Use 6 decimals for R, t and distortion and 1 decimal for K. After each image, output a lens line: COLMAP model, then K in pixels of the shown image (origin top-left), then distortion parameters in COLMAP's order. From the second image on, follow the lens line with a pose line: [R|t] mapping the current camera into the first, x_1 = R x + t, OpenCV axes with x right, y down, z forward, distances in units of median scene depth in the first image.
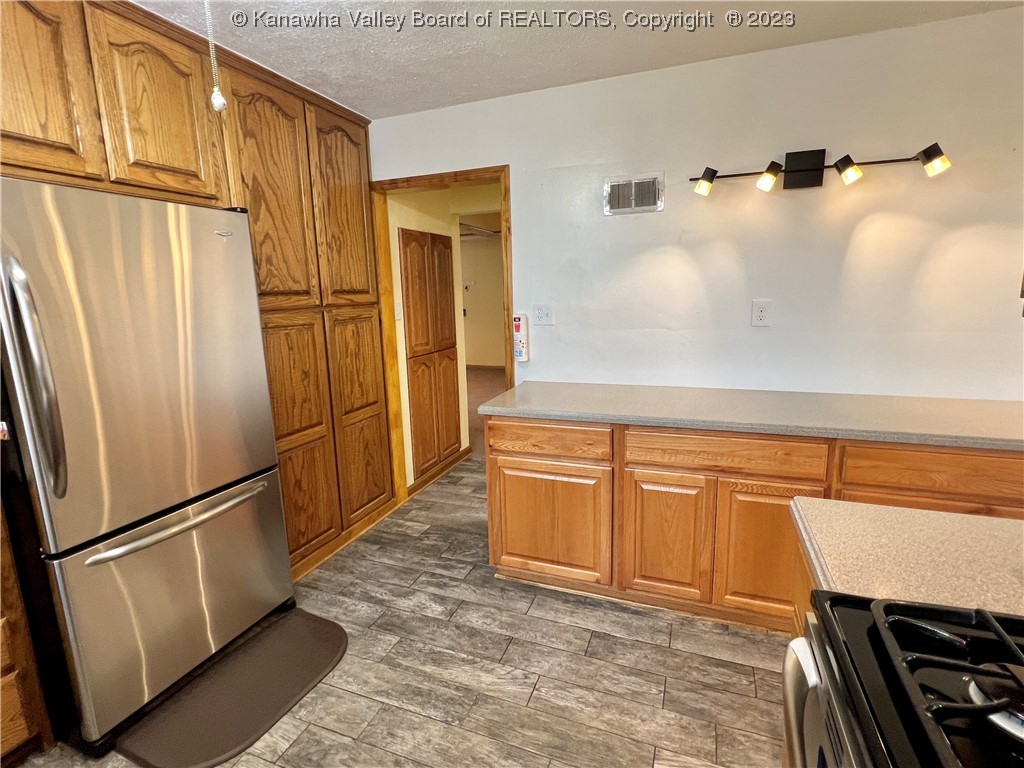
lens RADIAL K [[491.5, 0, 512.0], [0, 491.5, 384.0], [0, 0, 1]] dist [-0.000934, -0.000302]
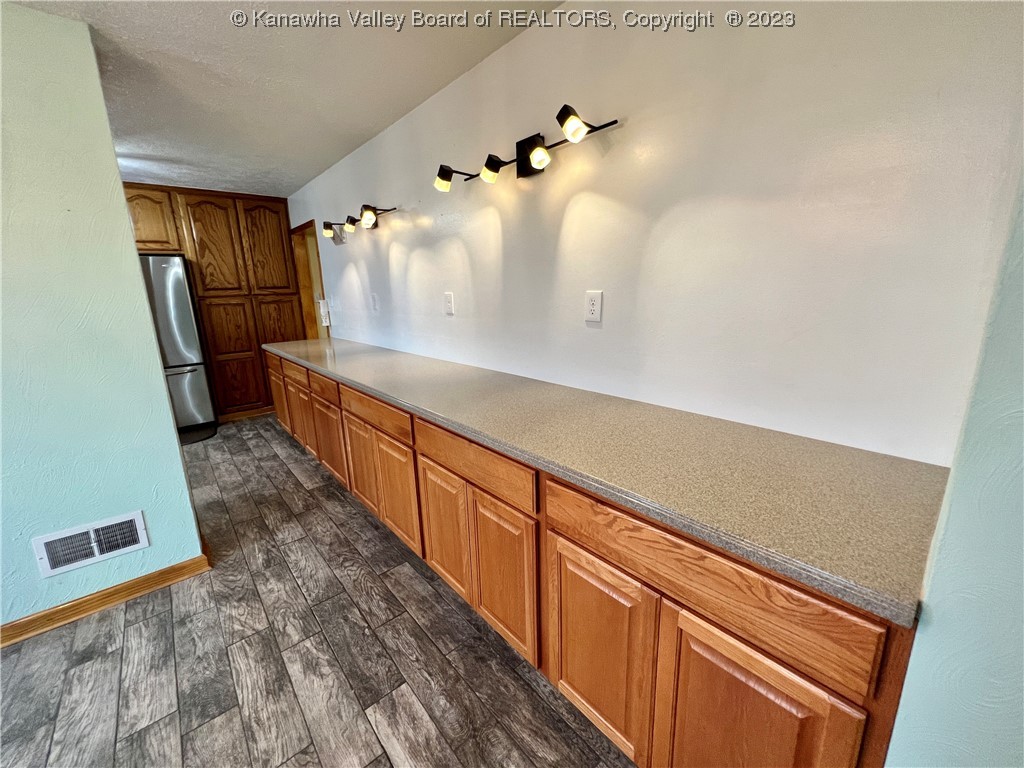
lens RADIAL K [[408.4, 0, 512.0], [0, 408.4, 384.0], [0, 0, 1]] dist [0.000392, 0.000487]
pose [[0.883349, 0.104671, -0.456880, 1.538471], [-0.076273, 0.993855, 0.080223, -0.005101], [0.462469, -0.036017, 0.885904, -0.049905]]
